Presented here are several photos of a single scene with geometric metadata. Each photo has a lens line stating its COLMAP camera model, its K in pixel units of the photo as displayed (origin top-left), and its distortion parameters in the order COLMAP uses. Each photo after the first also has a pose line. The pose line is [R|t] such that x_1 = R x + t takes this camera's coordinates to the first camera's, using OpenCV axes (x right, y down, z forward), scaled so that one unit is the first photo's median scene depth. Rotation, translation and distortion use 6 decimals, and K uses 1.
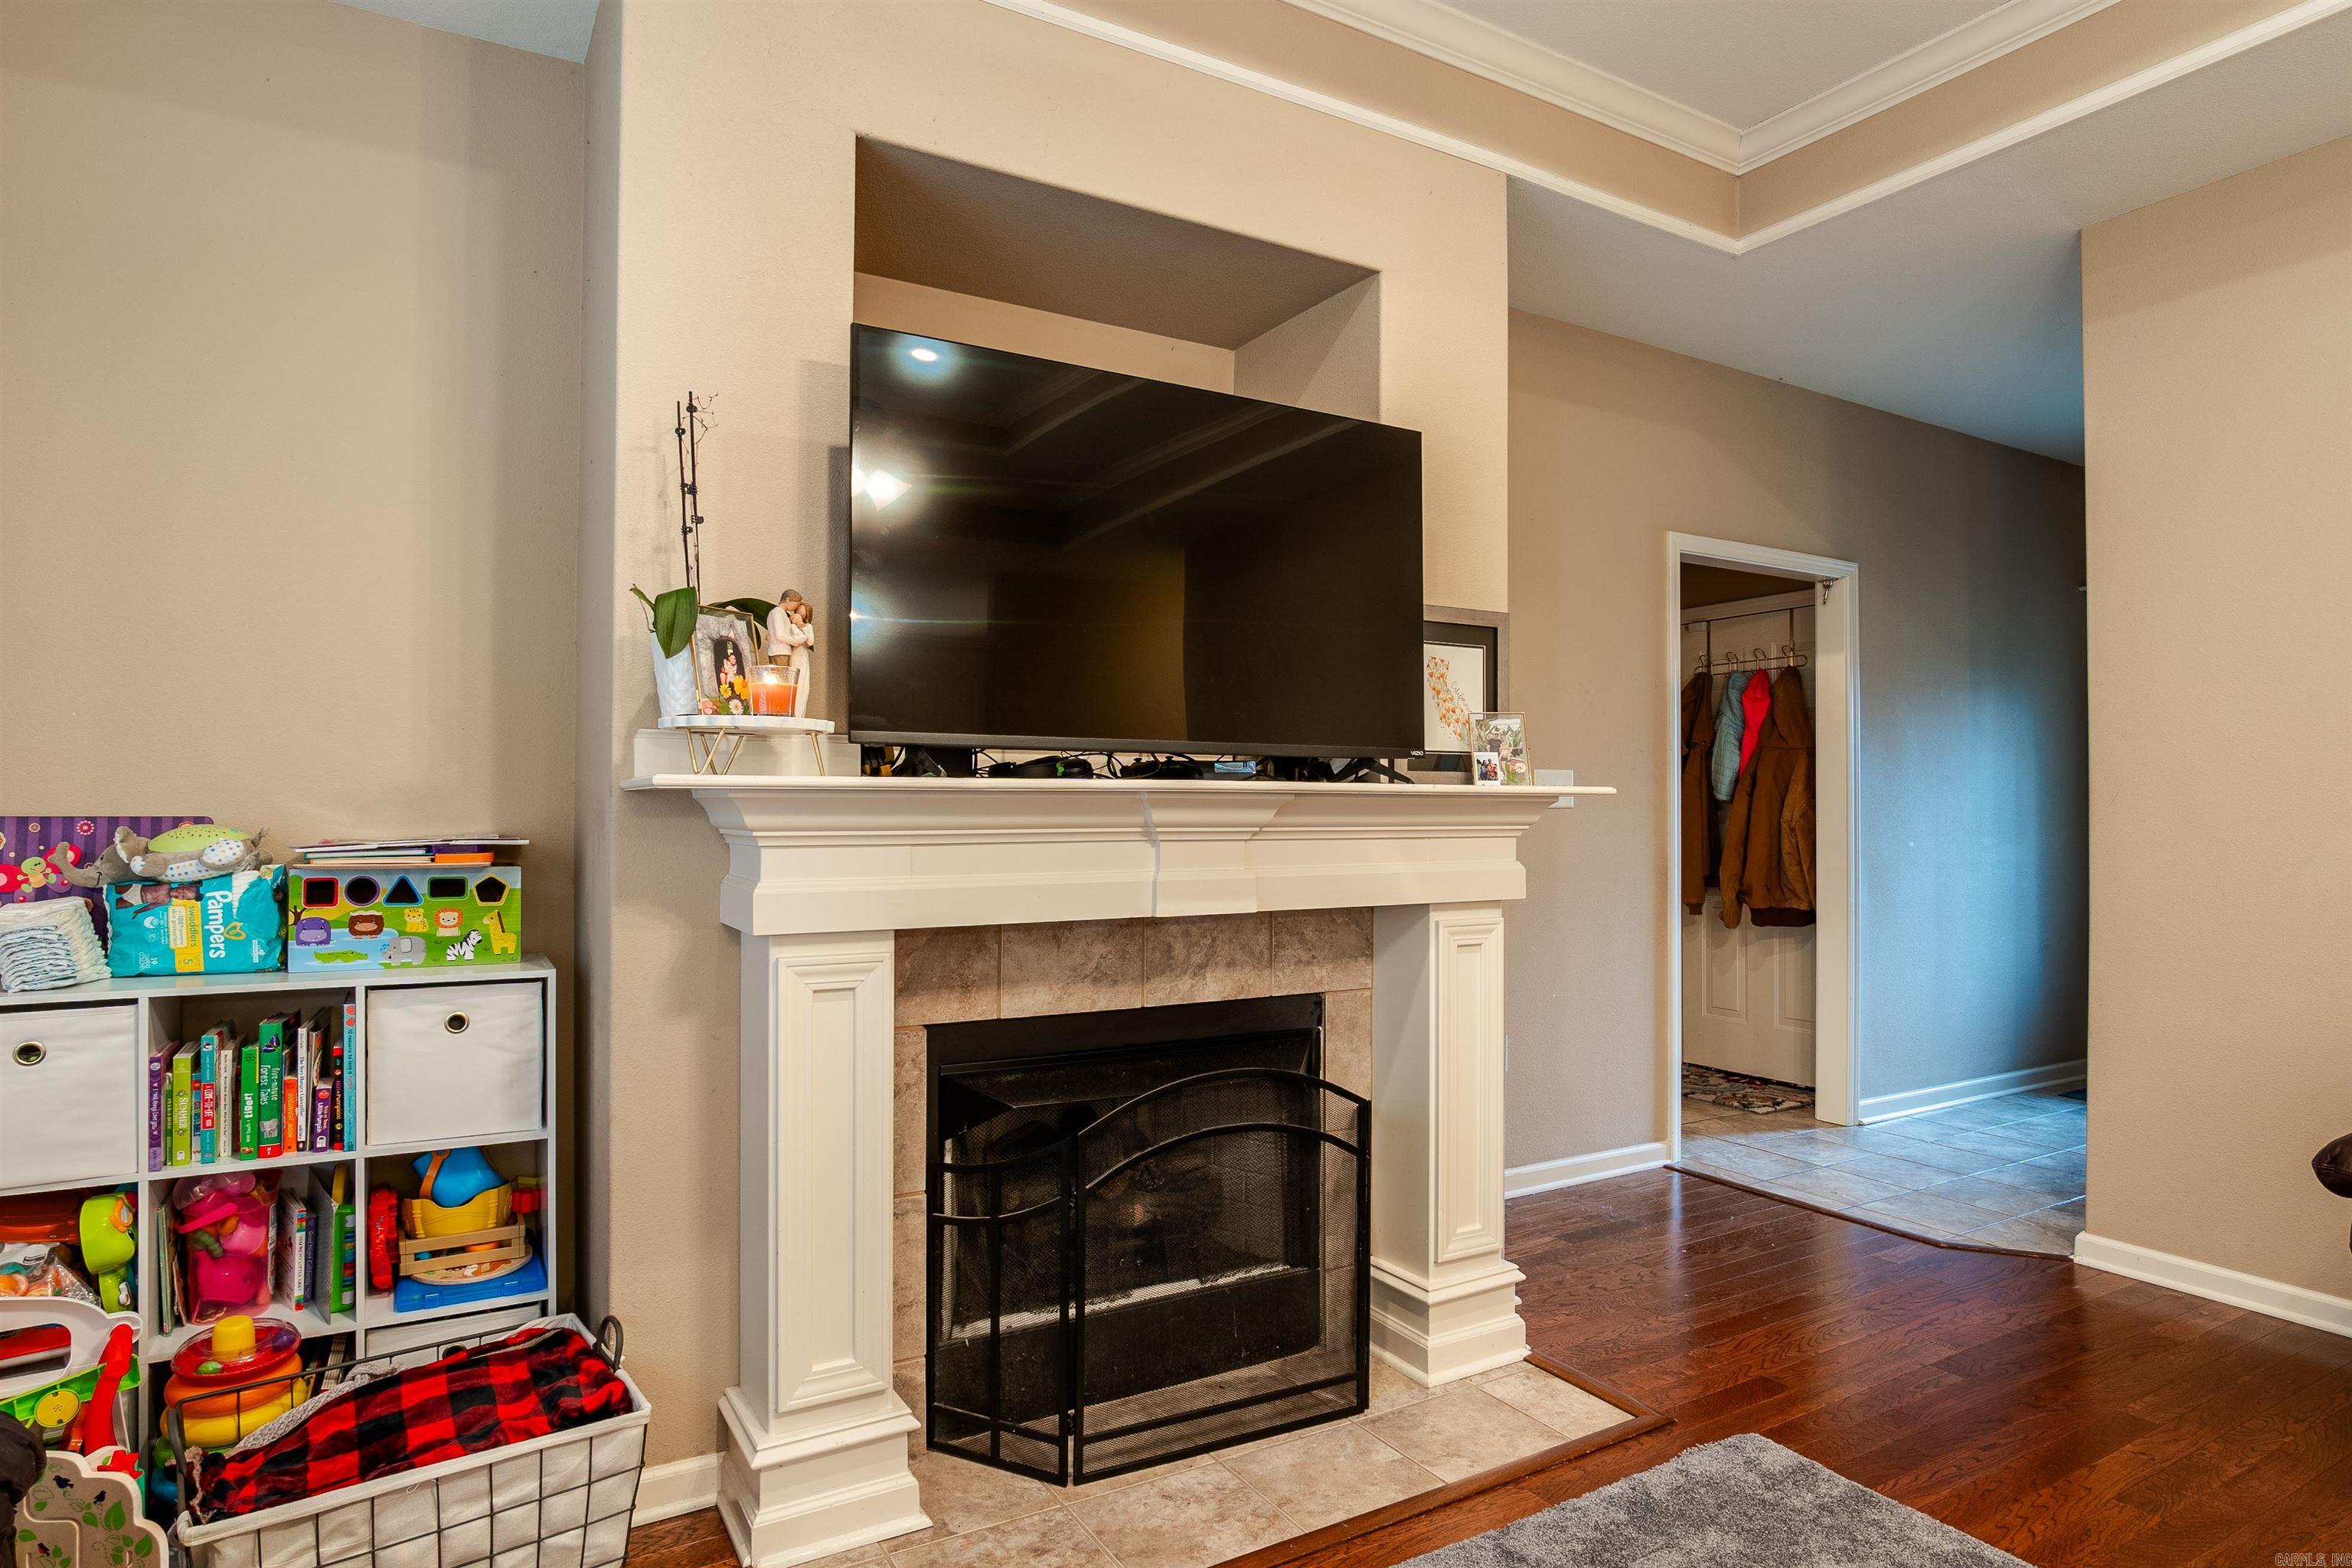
lens RADIAL K [[1310.7, 0, 1176.5], [0, 1310.7, 797.3], [0, 0, 1]] dist [-0.027336, 0.001305]
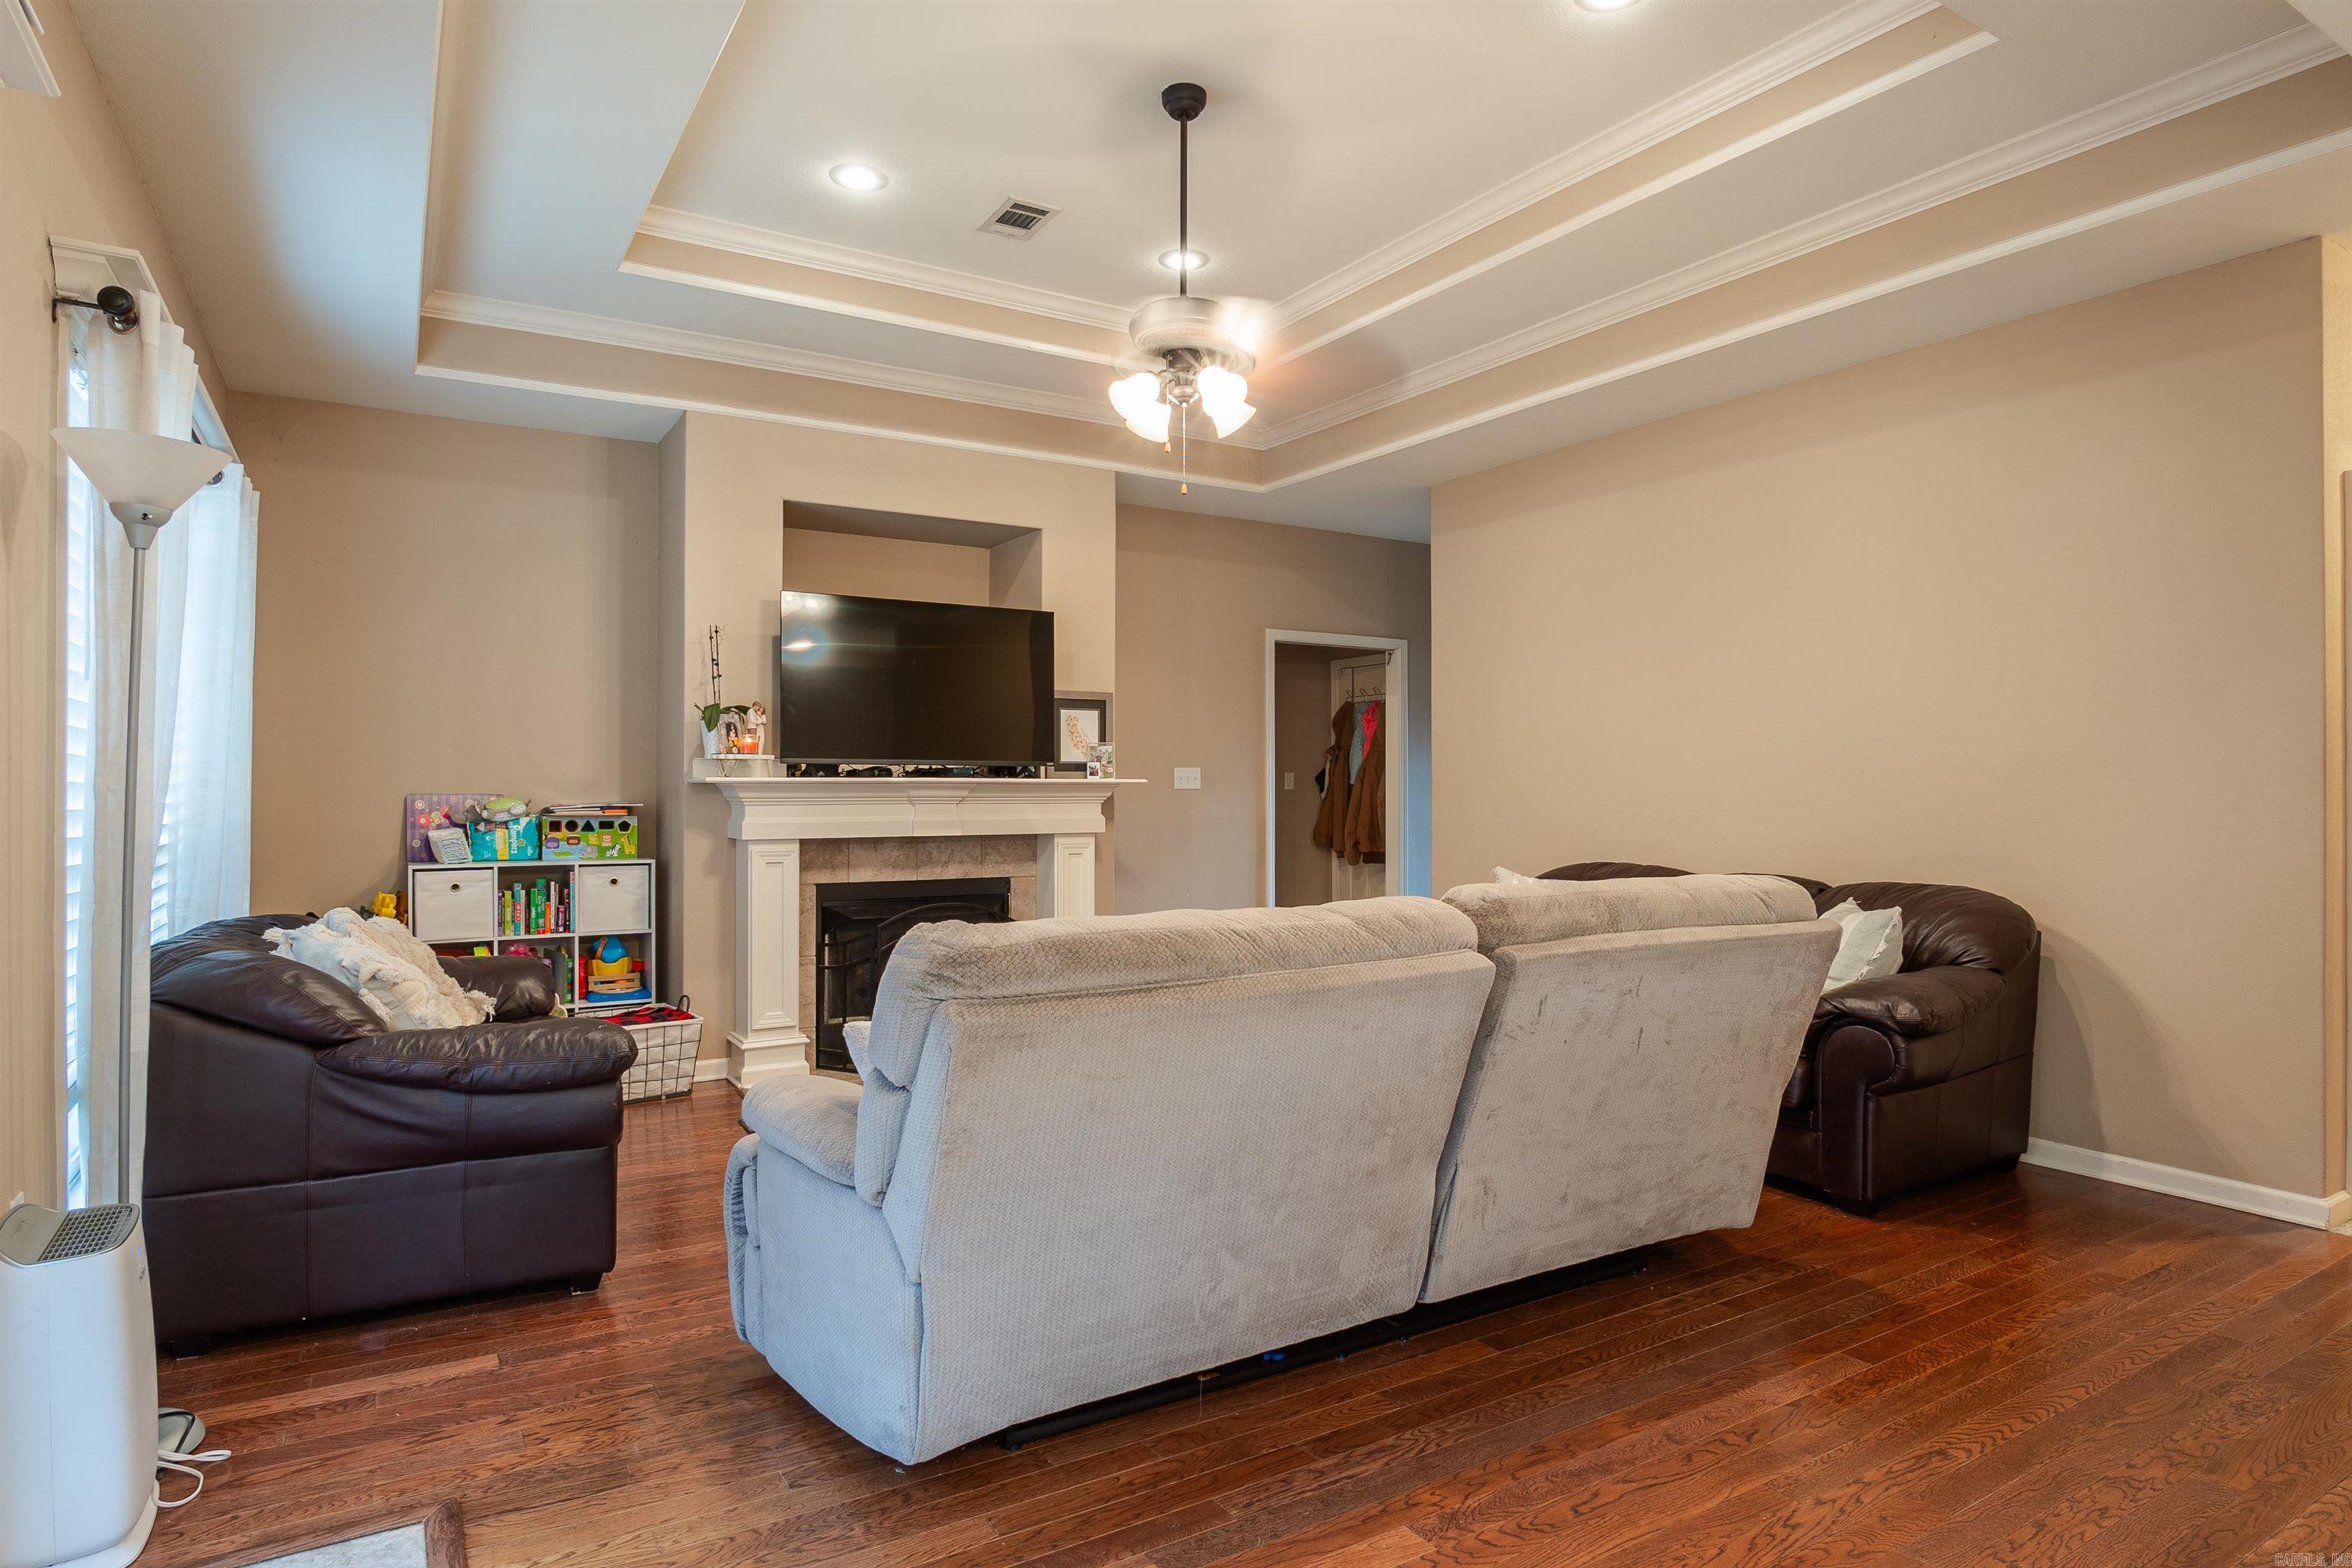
lens RADIAL K [[1336.7, 0, 1176.0], [0, 1336.7, 784.0], [0, 0, 1]] dist [-0.029961, 0.013250]
pose [[0.999827, -0.001156, 0.018585, 0.409608], [0.001048, 0.999982, 0.005840, -0.015814], [-0.018591, -0.005819, 0.999810, -1.395204]]
